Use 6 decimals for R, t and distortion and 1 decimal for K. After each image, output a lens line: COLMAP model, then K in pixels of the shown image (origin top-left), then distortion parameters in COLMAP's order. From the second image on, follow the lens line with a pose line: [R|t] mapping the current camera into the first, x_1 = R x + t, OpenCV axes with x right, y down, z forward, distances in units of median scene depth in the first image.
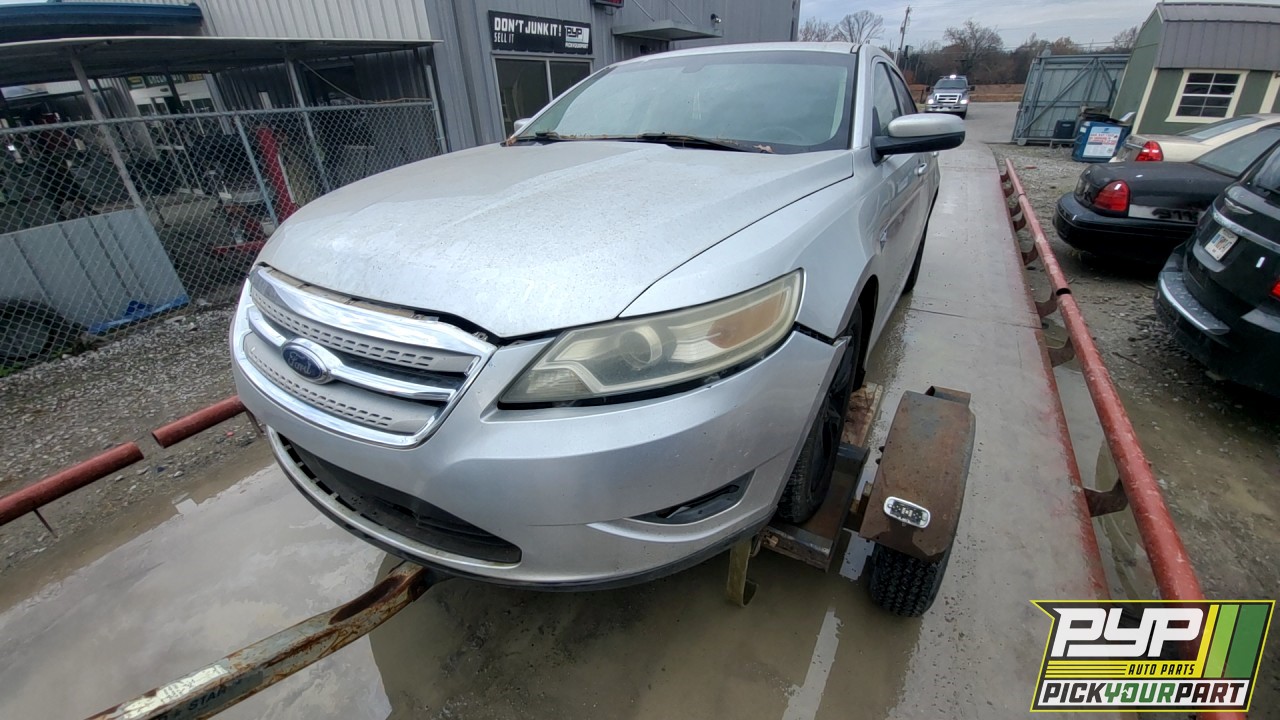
lens RADIAL K [[512.8, 0, 642.7], [0, 512.8, 364.3], [0, 0, 1]] dist [-0.011876, -0.006300]
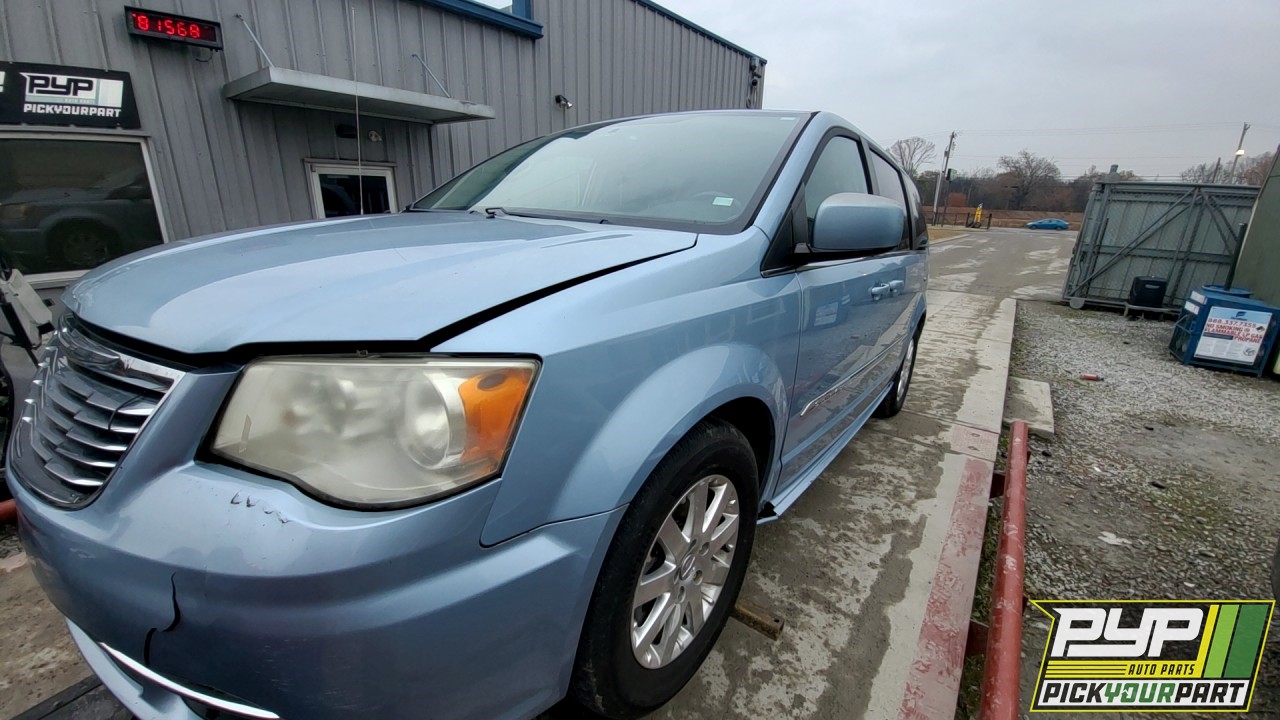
lens RADIAL K [[512.8, 0, 628.9], [0, 512.8, 363.6], [0, 0, 1]] dist [-0.011876, -0.006300]
pose [[0.990054, 0.092899, -0.105652, 0.473126], [-0.109749, 0.979852, -0.166868, -0.355462], [0.088022, 0.176804, 0.980302, 0.606015]]
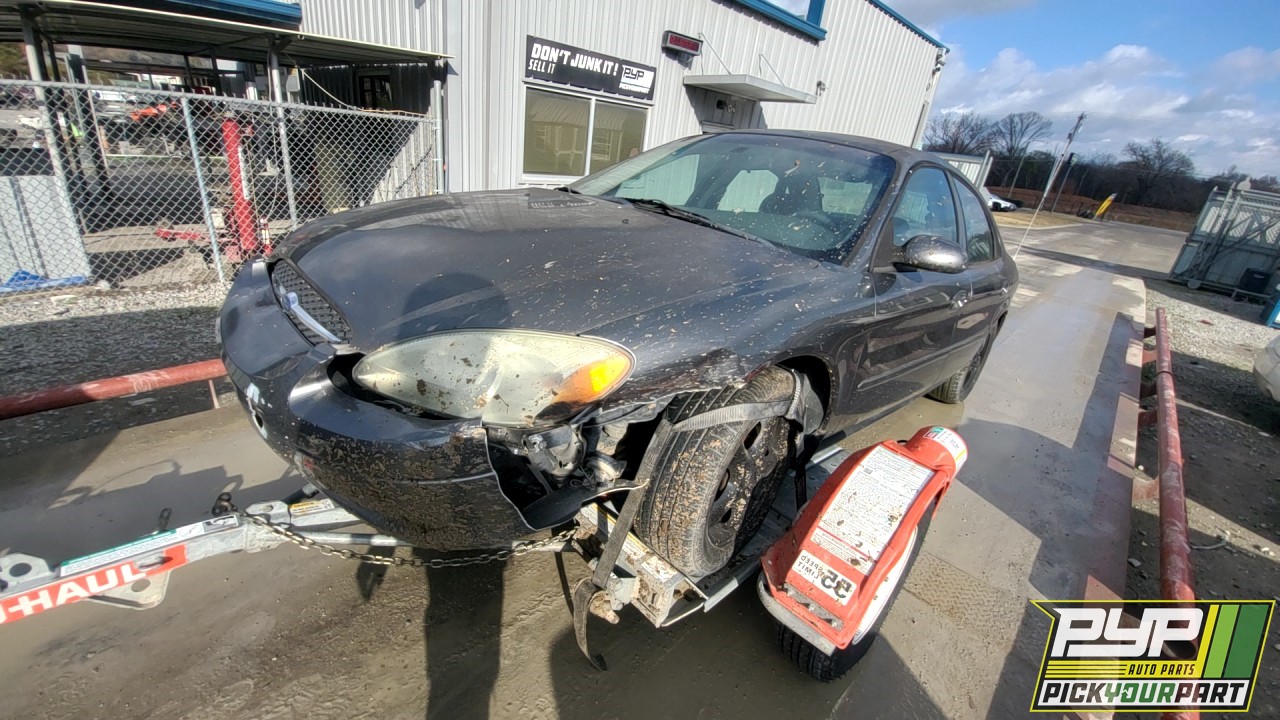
lens RADIAL K [[512.8, 0, 619.4], [0, 512.8, 361.5], [0, 0, 1]] dist [-0.011876, -0.006300]
pose [[0.952203, 0.231456, -0.199343, 0.135607], [-0.248313, 0.966575, -0.063832, -0.089536], [0.177906, 0.110281, 0.977849, 0.158052]]
